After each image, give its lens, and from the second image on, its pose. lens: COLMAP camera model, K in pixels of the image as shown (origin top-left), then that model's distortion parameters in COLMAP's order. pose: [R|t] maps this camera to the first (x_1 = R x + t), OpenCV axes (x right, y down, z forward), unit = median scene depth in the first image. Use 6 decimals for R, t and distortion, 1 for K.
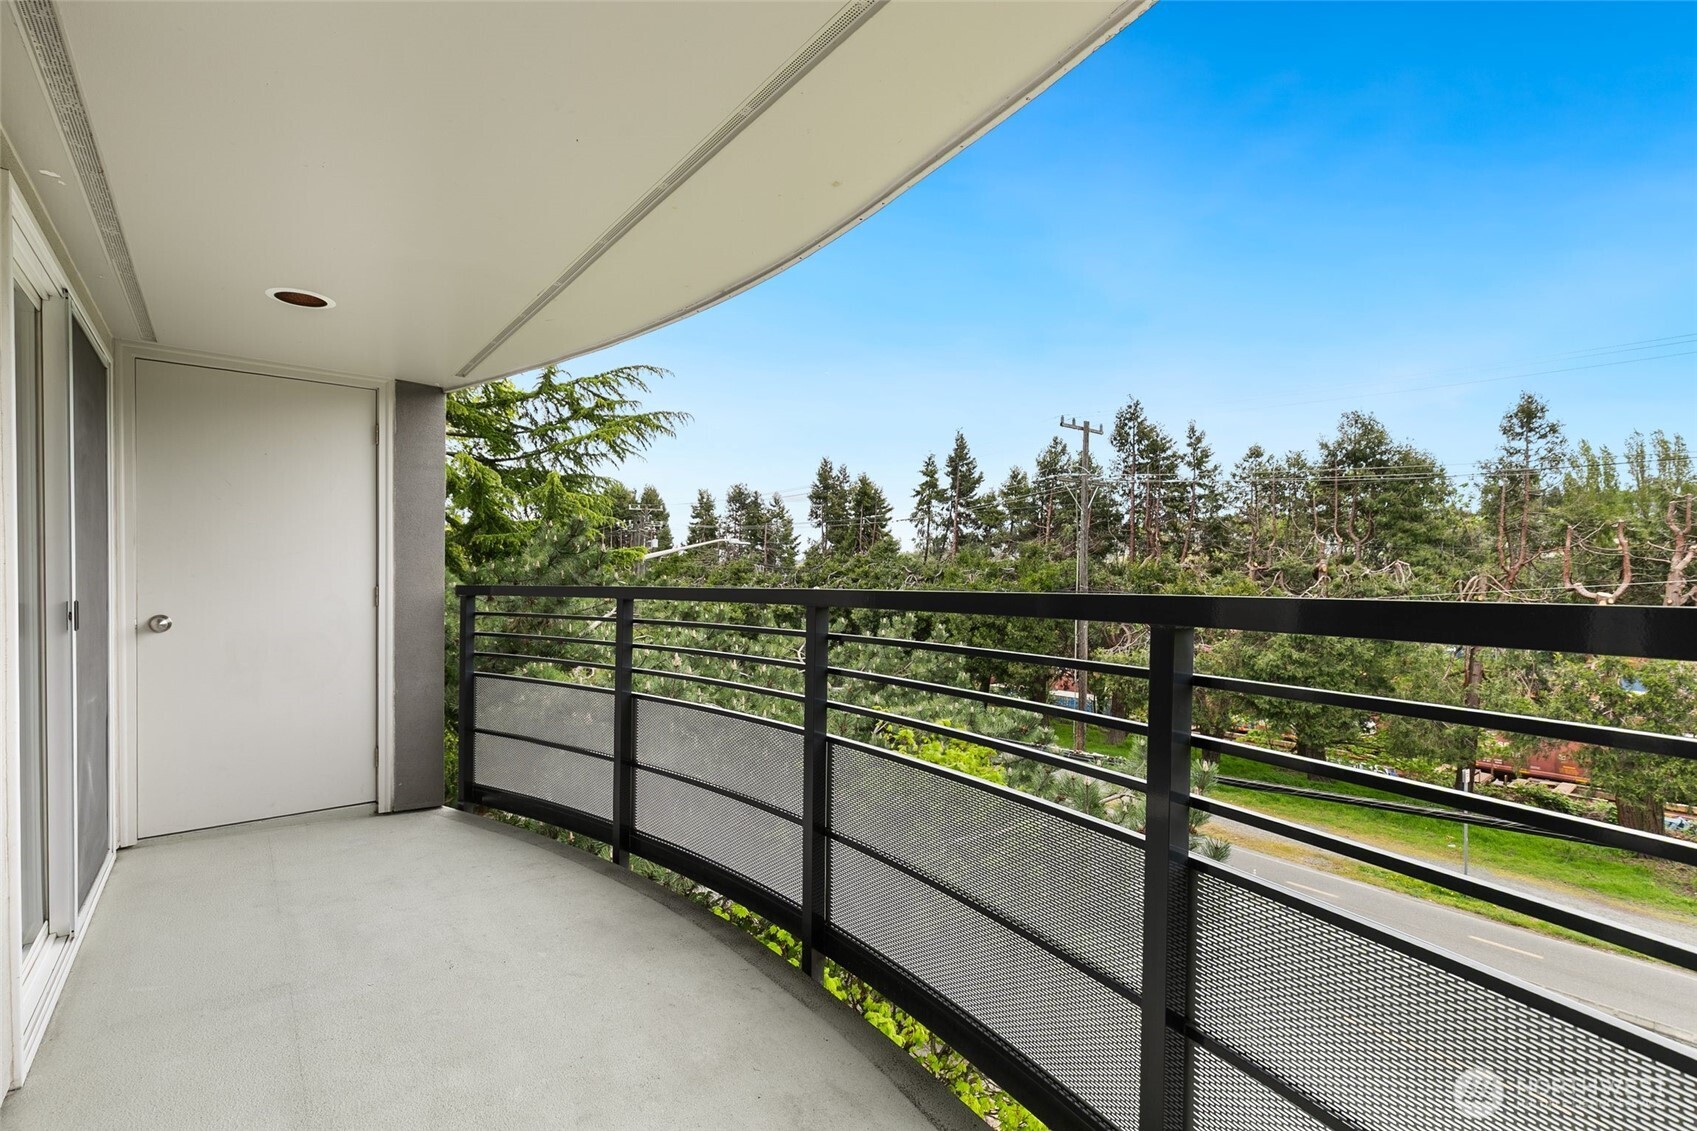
lens RADIAL K [[761.4, 0, 846.6], [0, 761.4, 569.9], [0, 0, 1]] dist [0.007272, -0.000266]
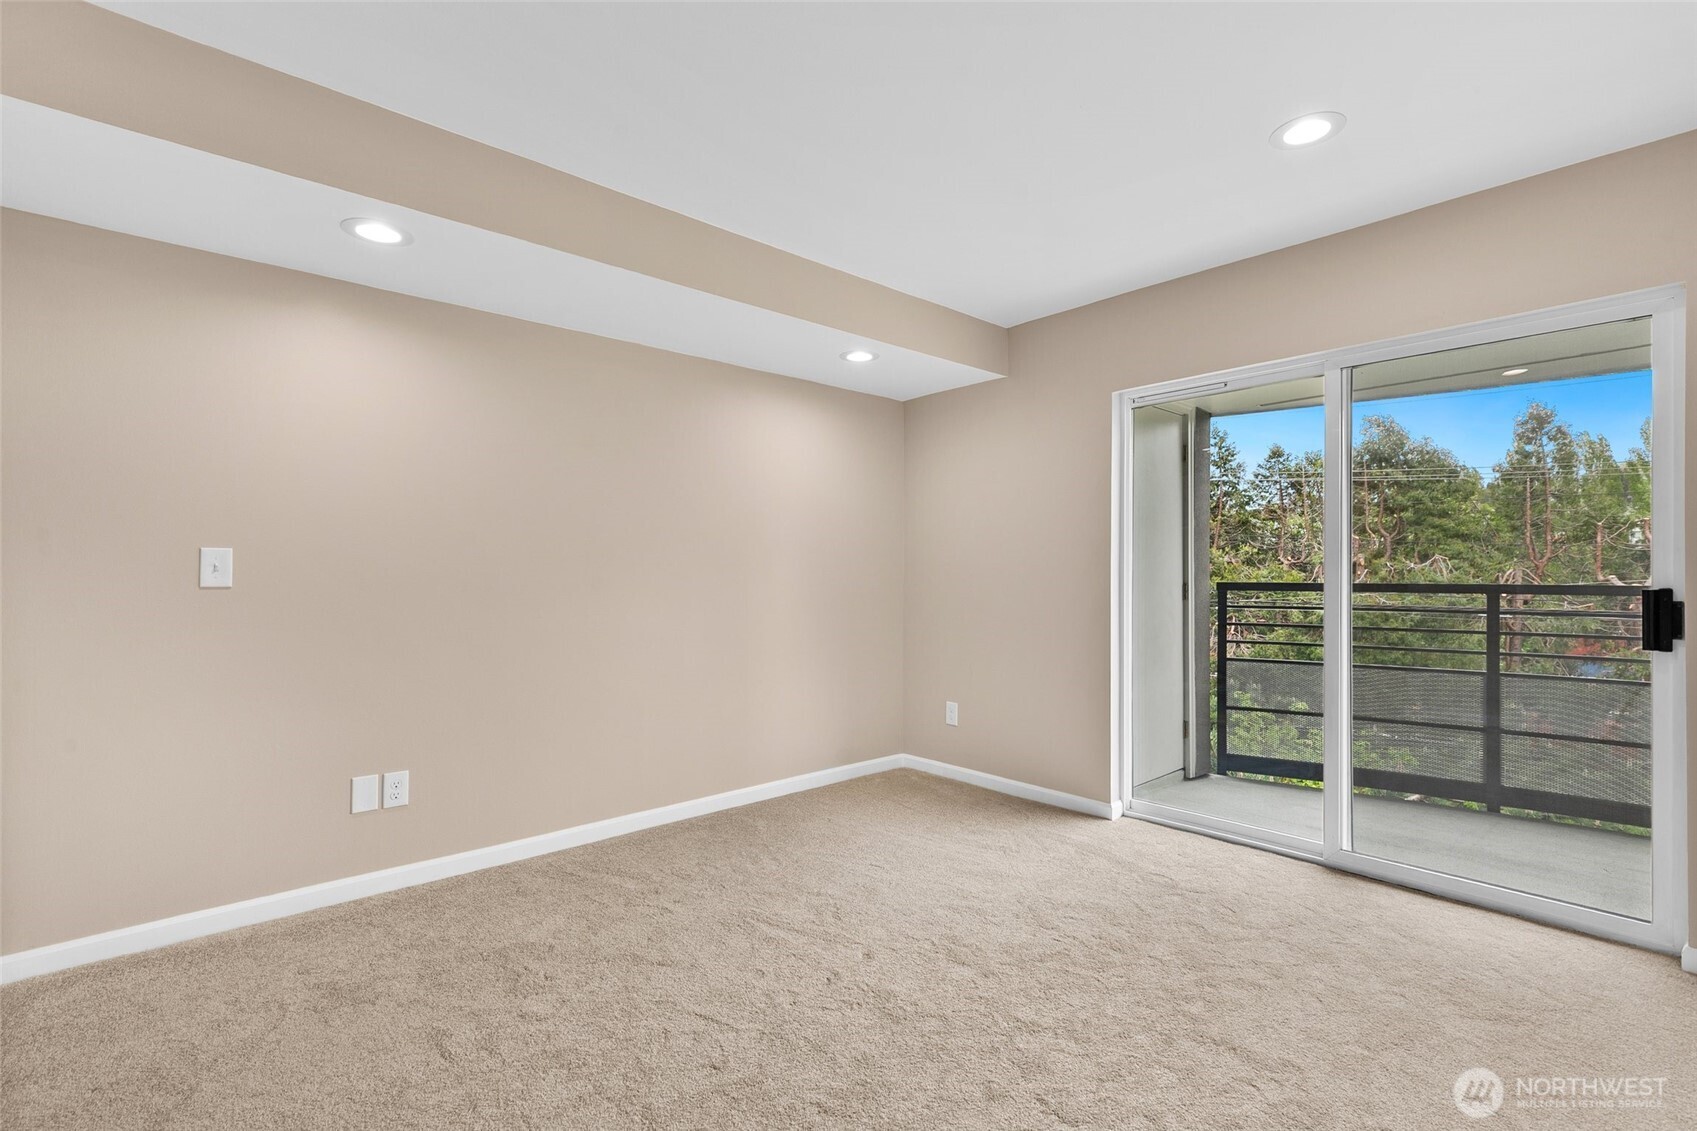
lens RADIAL K [[761.4, 0, 846.6], [0, 761.4, 569.9], [0, 0, 1]] dist [0.007272, -0.000266]
pose [[0.997285, -0.003588, 0.073548, -0.177566], [0.002909, 0.999952, 0.009346, -0.001965], [-0.073578, -0.009107, 0.997248, -0.018303]]
